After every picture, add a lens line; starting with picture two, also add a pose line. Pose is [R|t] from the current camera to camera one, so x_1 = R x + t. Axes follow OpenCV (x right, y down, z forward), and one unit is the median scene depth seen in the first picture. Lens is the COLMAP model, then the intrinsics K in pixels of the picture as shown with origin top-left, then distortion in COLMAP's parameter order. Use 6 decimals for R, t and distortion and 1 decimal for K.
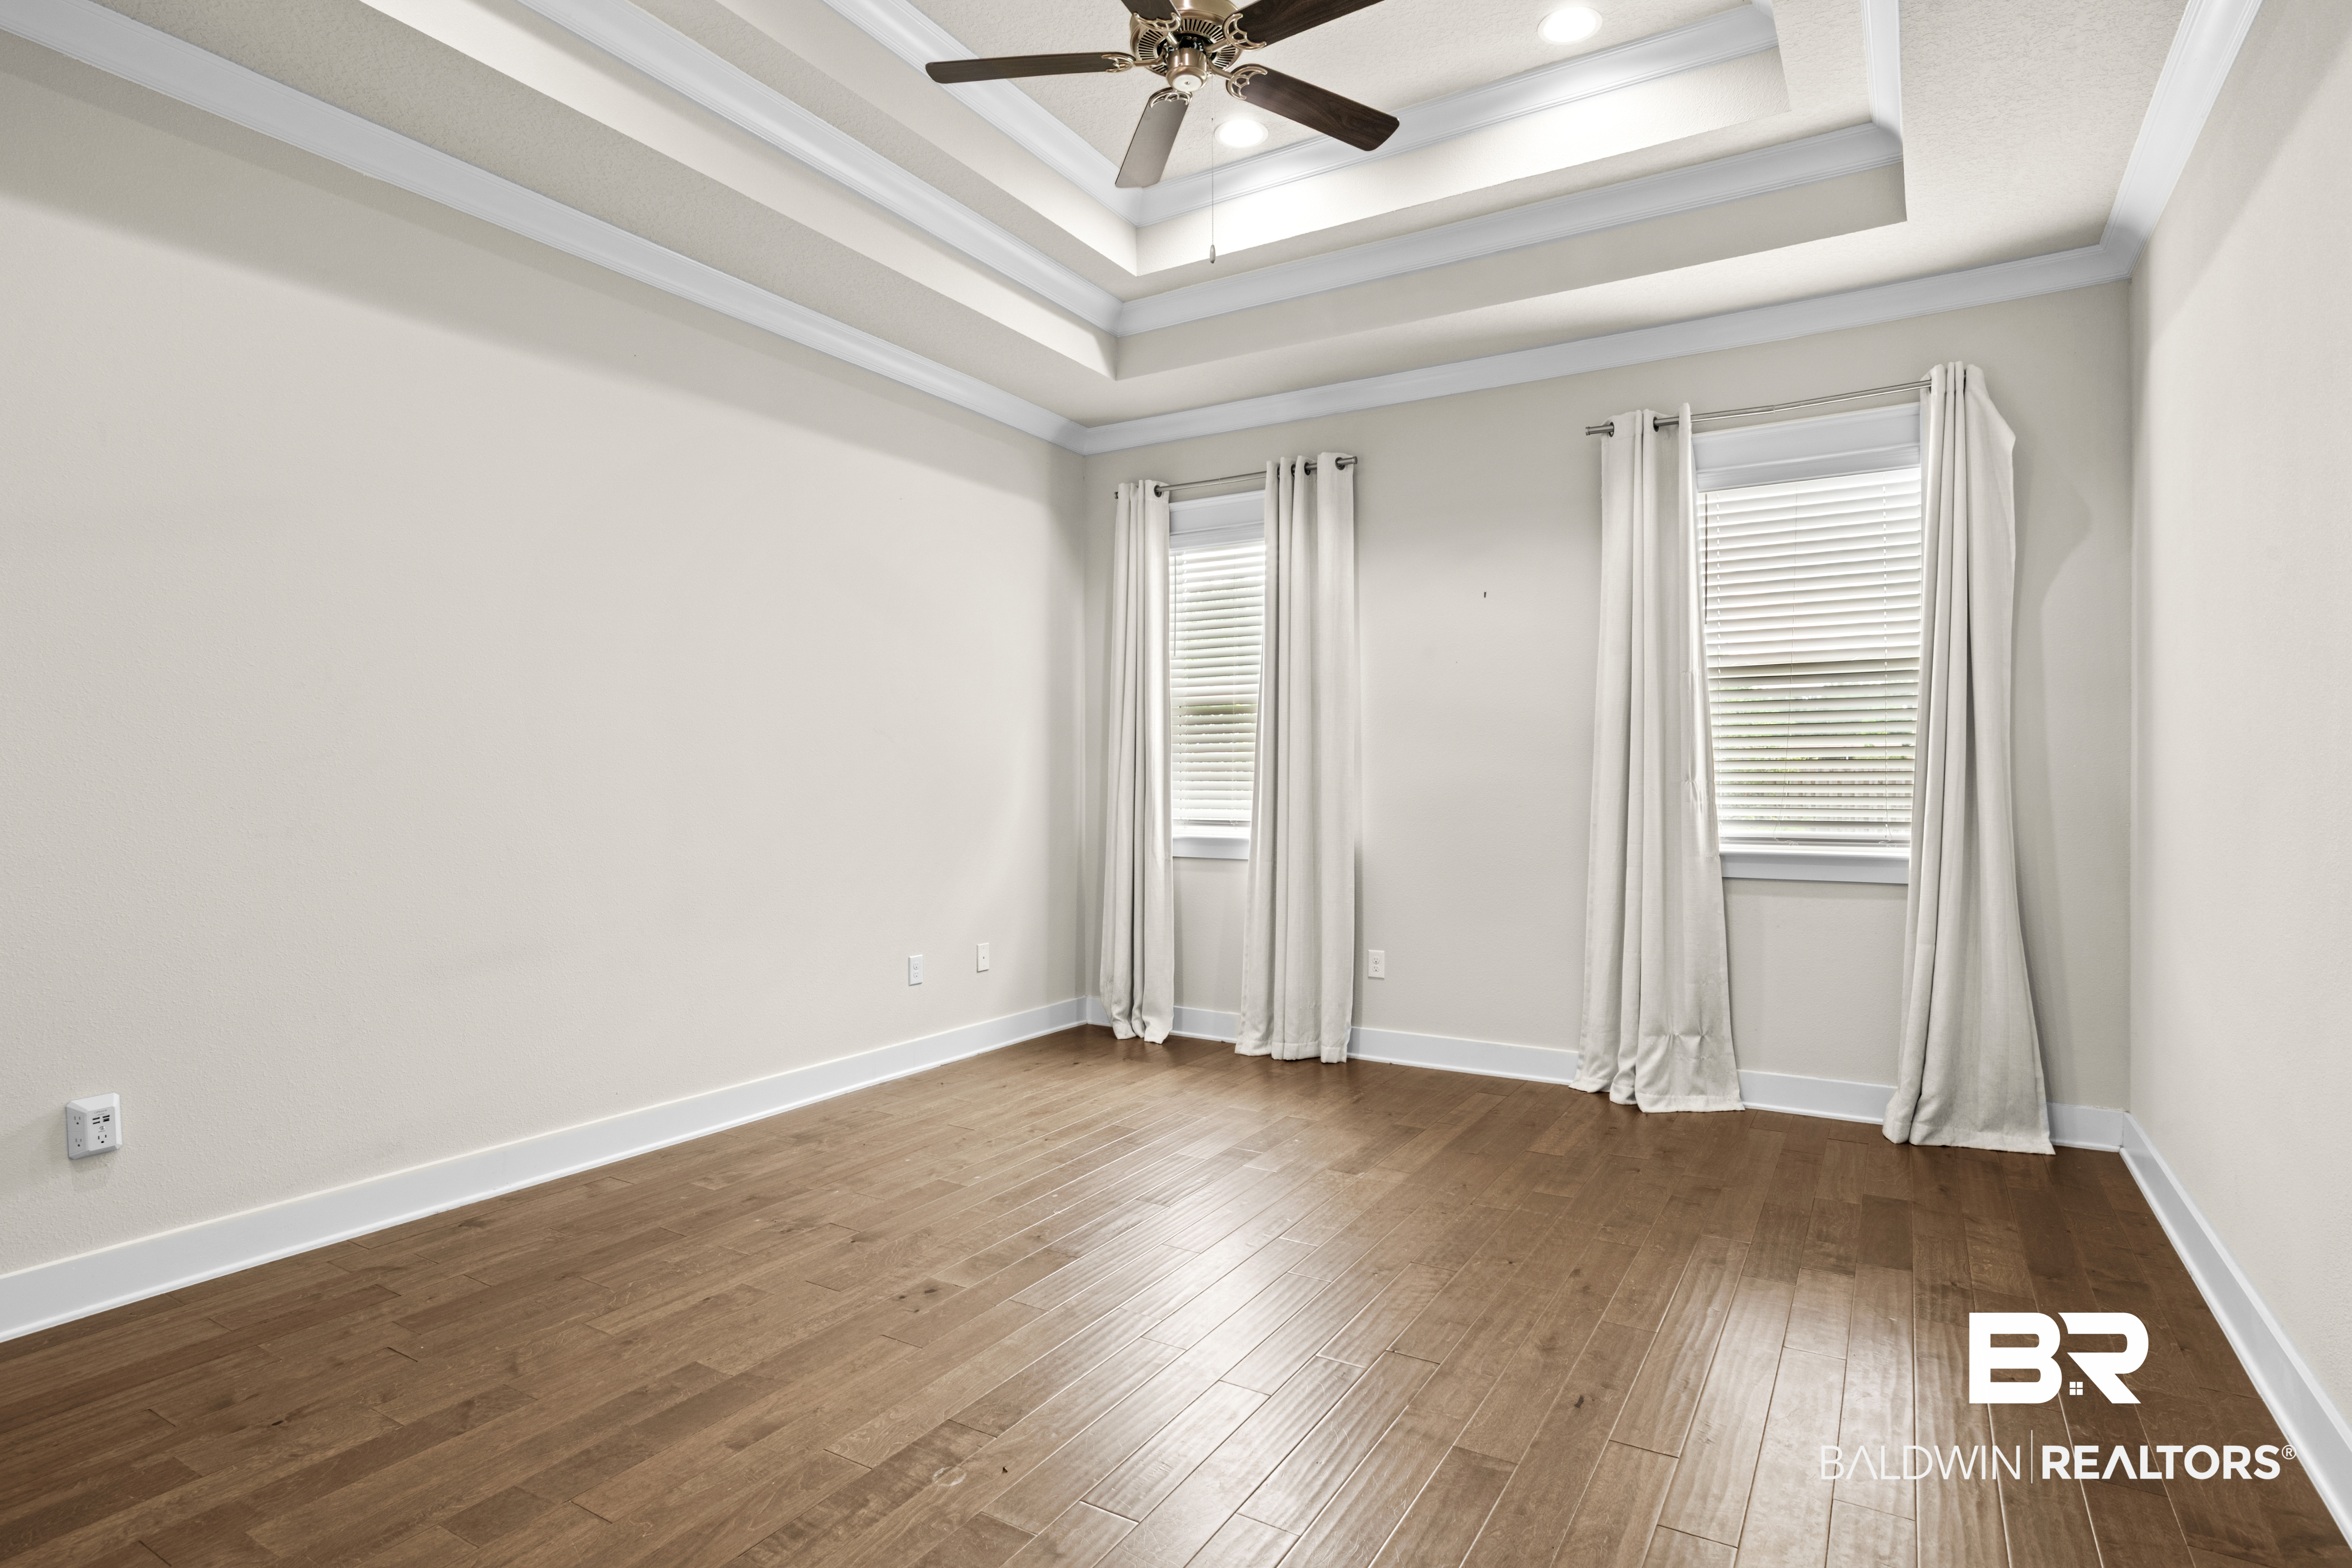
lens RADIAL K [[1206.6, 0, 1176.0], [0, 1206.6, 784.0], [0, 0, 1]] dist [-0.020166, 0.018175]
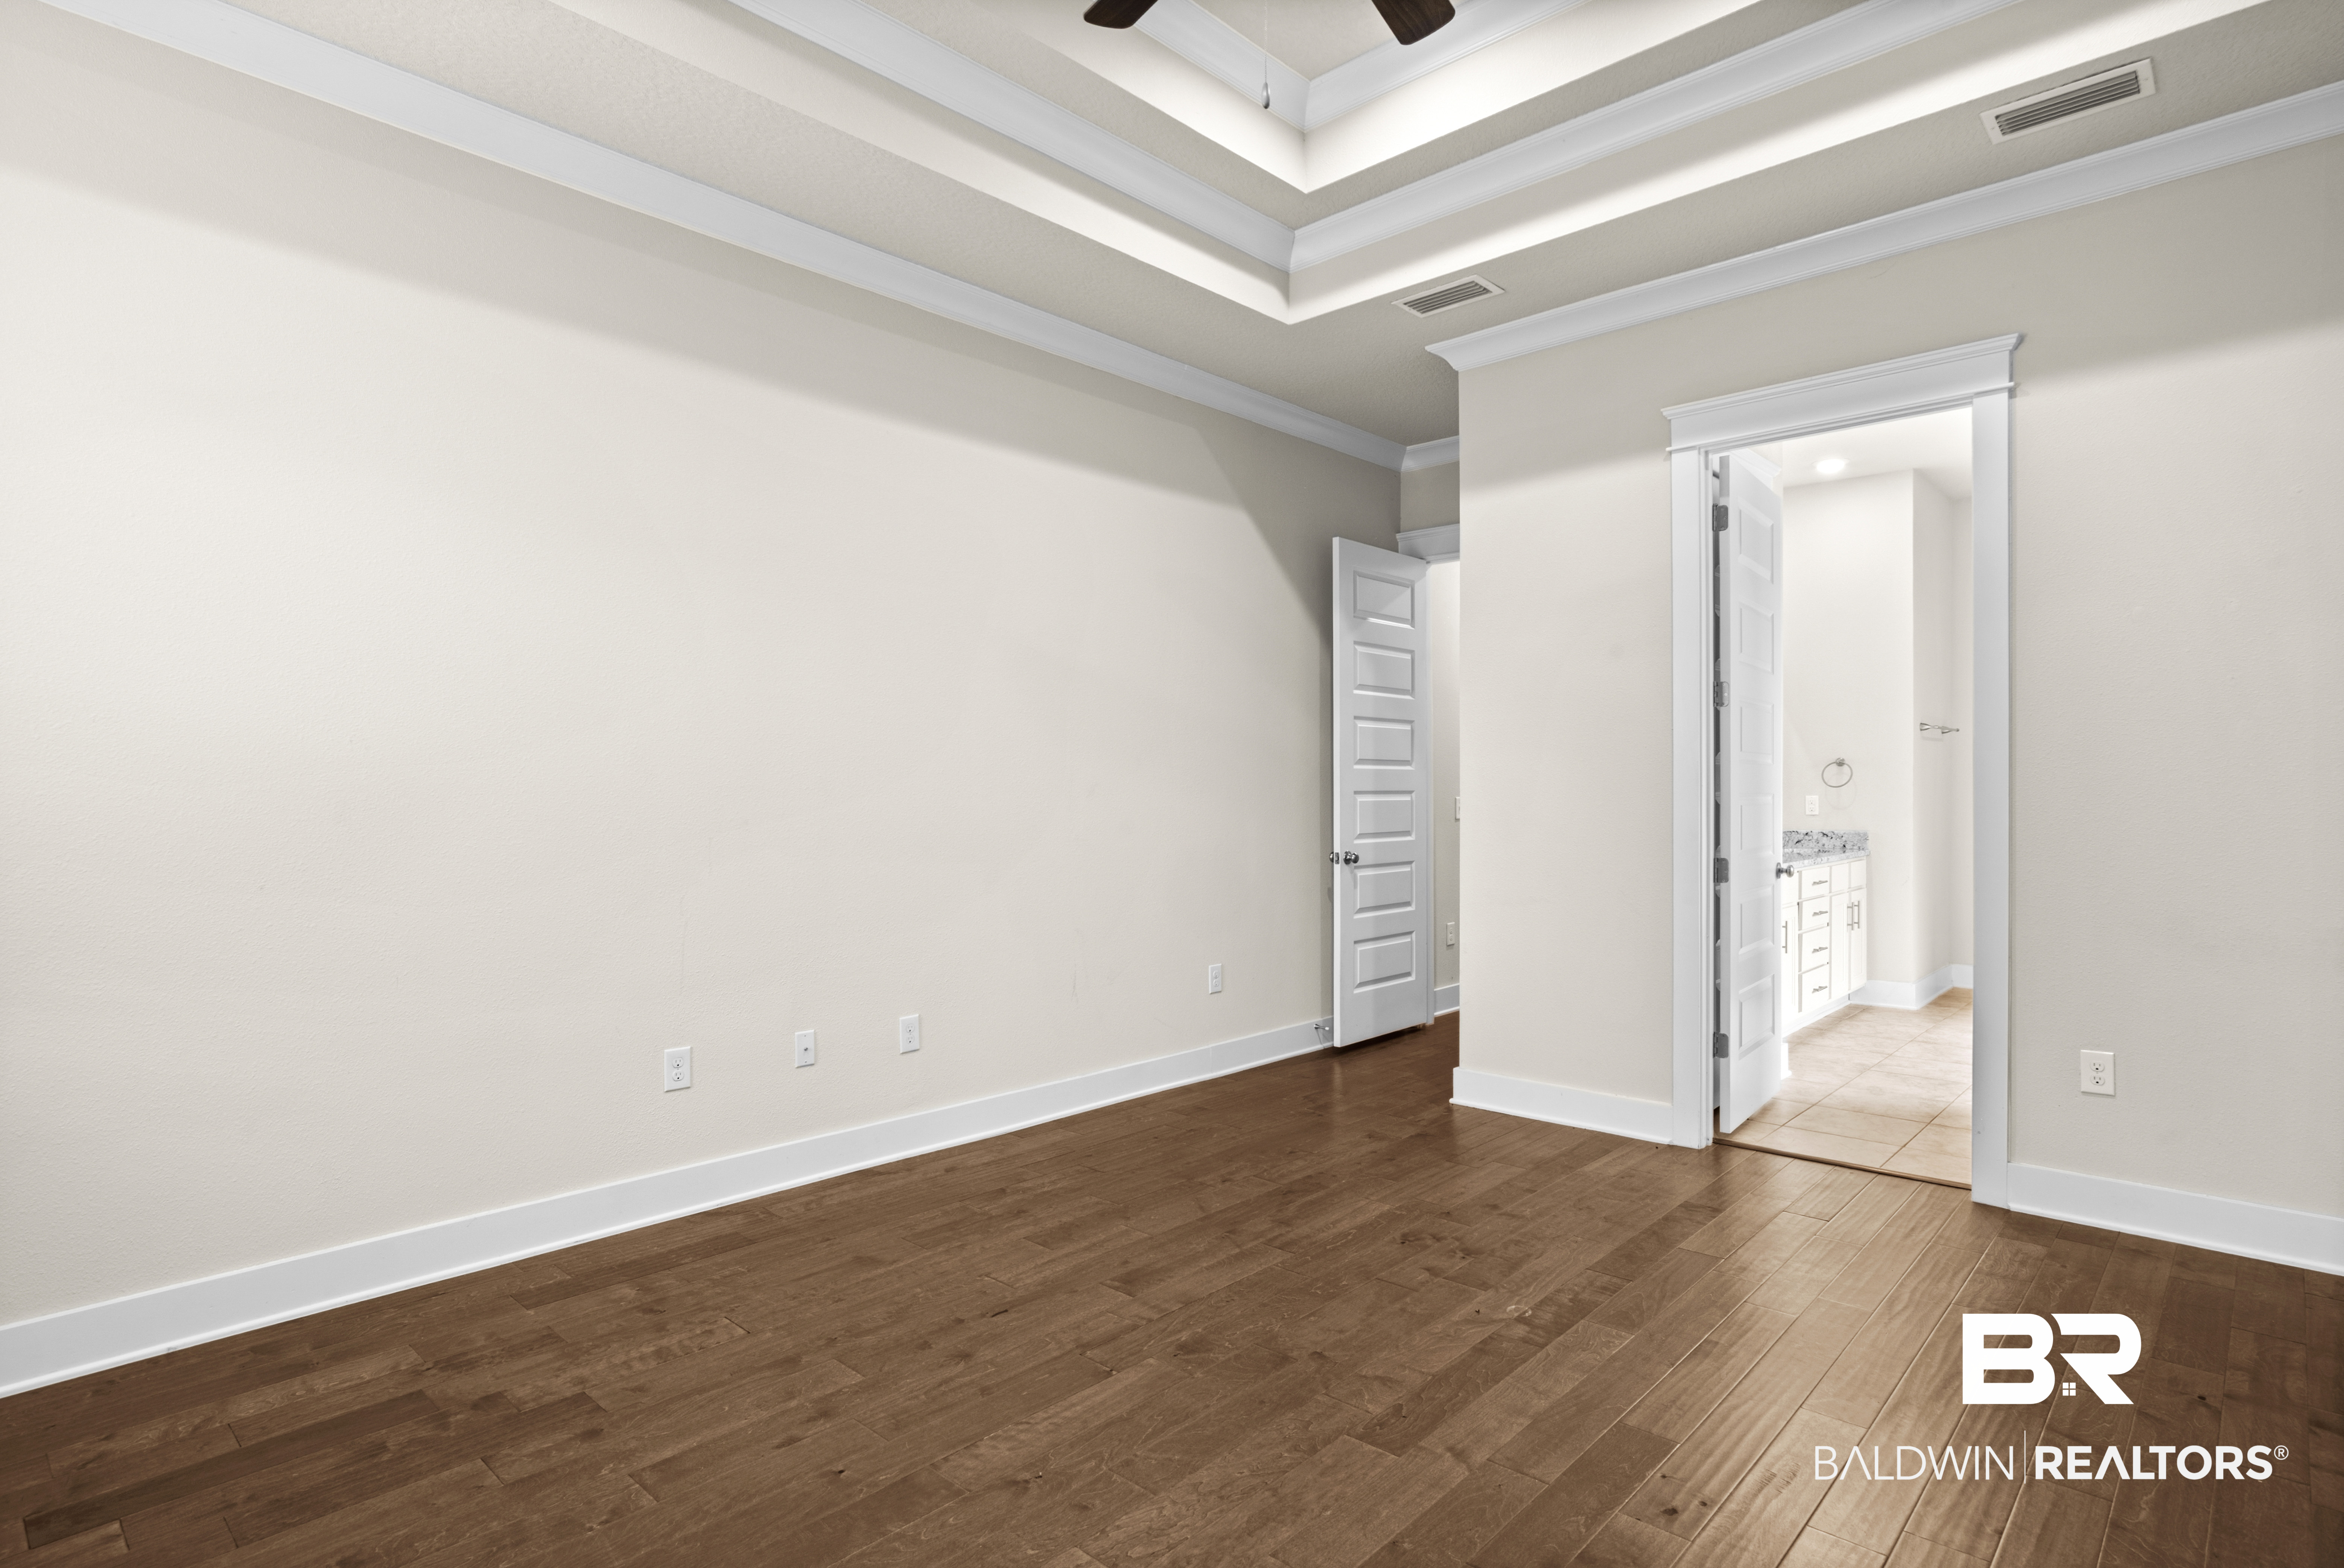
lens RADIAL K [[1202.3, 0, 1172.0], [0, 1202.3, 784.0], [0, 0, 1]] dist [-0.020166, 0.018175]
pose [[-0.978280, 0.000168, 0.207289, -0.071451], [-0.000120, 0.999999, -0.001377, -0.008903], [-0.207289, -0.001372, -0.978279, 1.961611]]
